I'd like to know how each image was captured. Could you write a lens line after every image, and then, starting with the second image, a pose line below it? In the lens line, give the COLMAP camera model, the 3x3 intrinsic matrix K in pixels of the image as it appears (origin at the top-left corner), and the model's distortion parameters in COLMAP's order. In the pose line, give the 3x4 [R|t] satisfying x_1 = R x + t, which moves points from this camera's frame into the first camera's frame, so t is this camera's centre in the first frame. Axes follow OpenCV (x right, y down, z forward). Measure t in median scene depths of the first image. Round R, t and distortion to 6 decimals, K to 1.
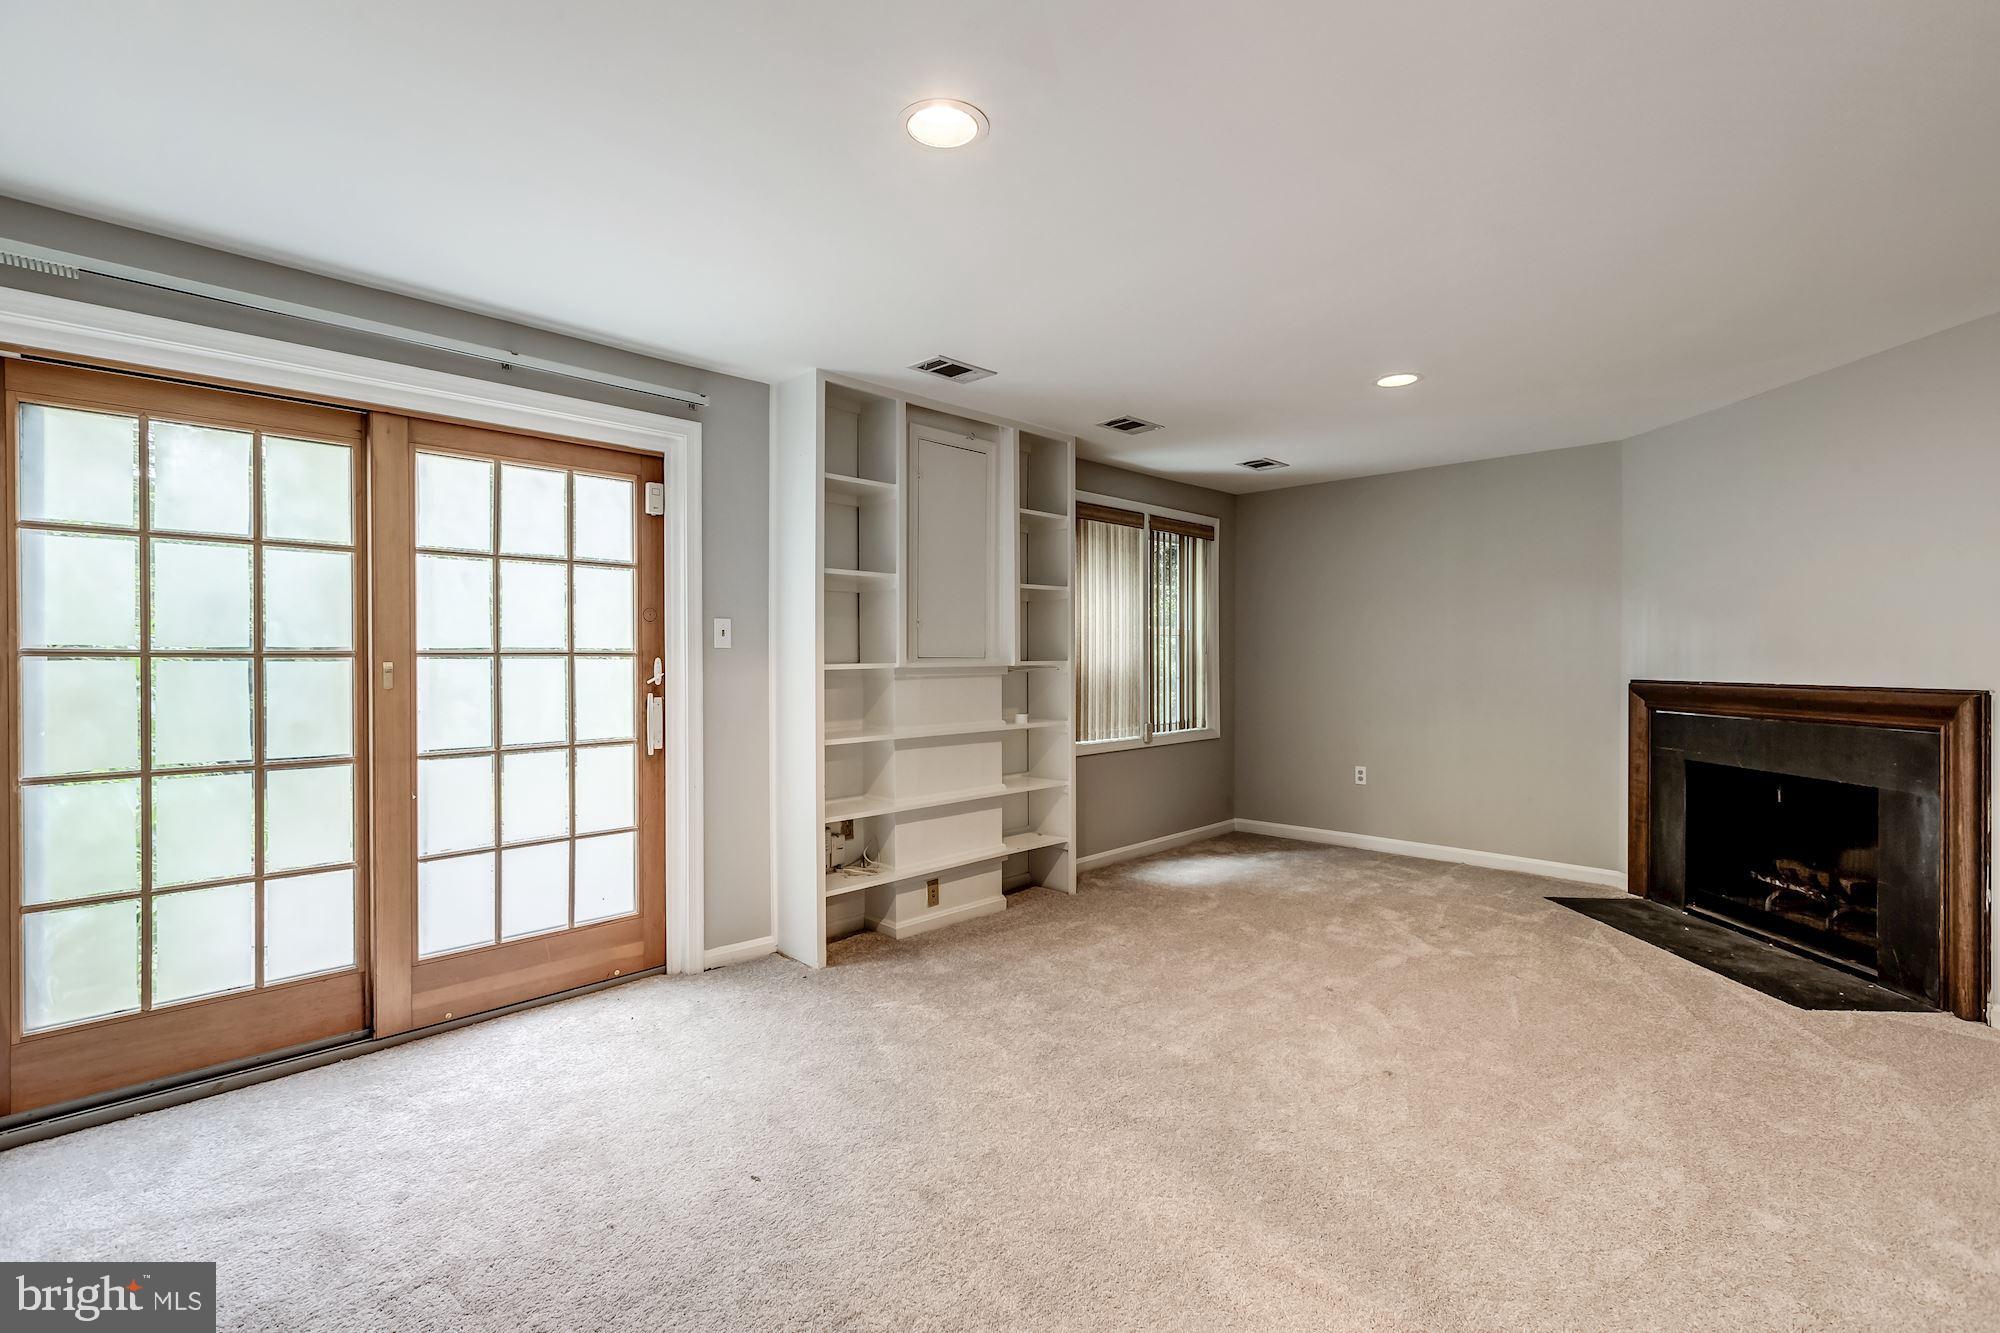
lens RADIAL K [[887.6, 0, 1003.1], [0, 887.6, 661.8], [0, 0, 1]] dist [0.000179, 0.001087]
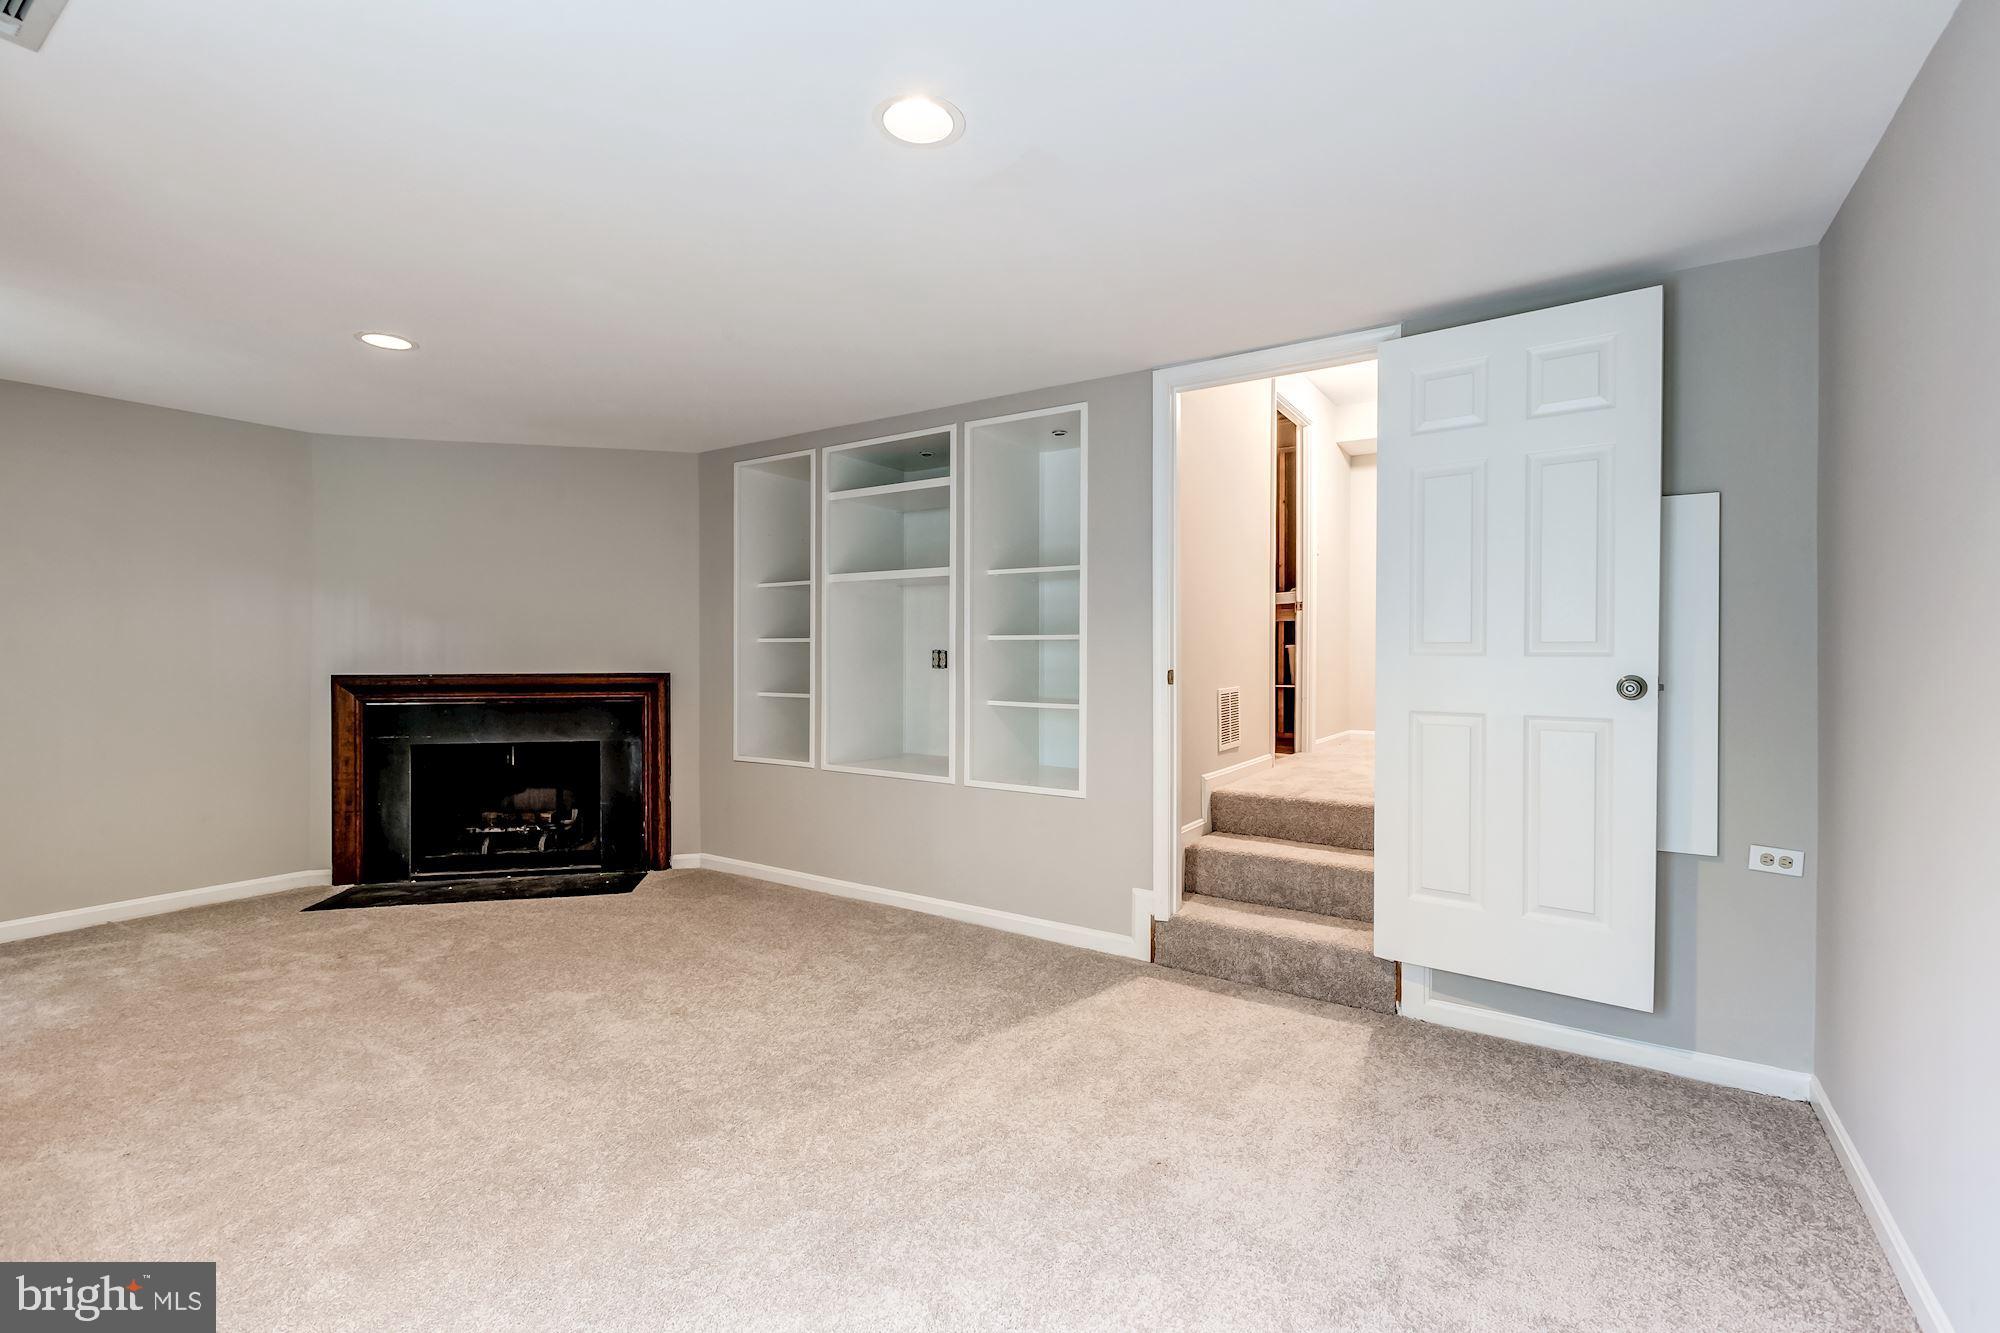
lens RADIAL K [[887.6, 0, 1003.1], [0, 887.6, 661.8], [0, 0, 1]] dist [0.000179, 0.001087]
pose [[-0.202167, -0.011364, 0.979285, -0.496192], [-0.000340, 0.999933, 0.011533, -0.006810], [-0.979351, 0.001999, -0.202157, 0.517625]]
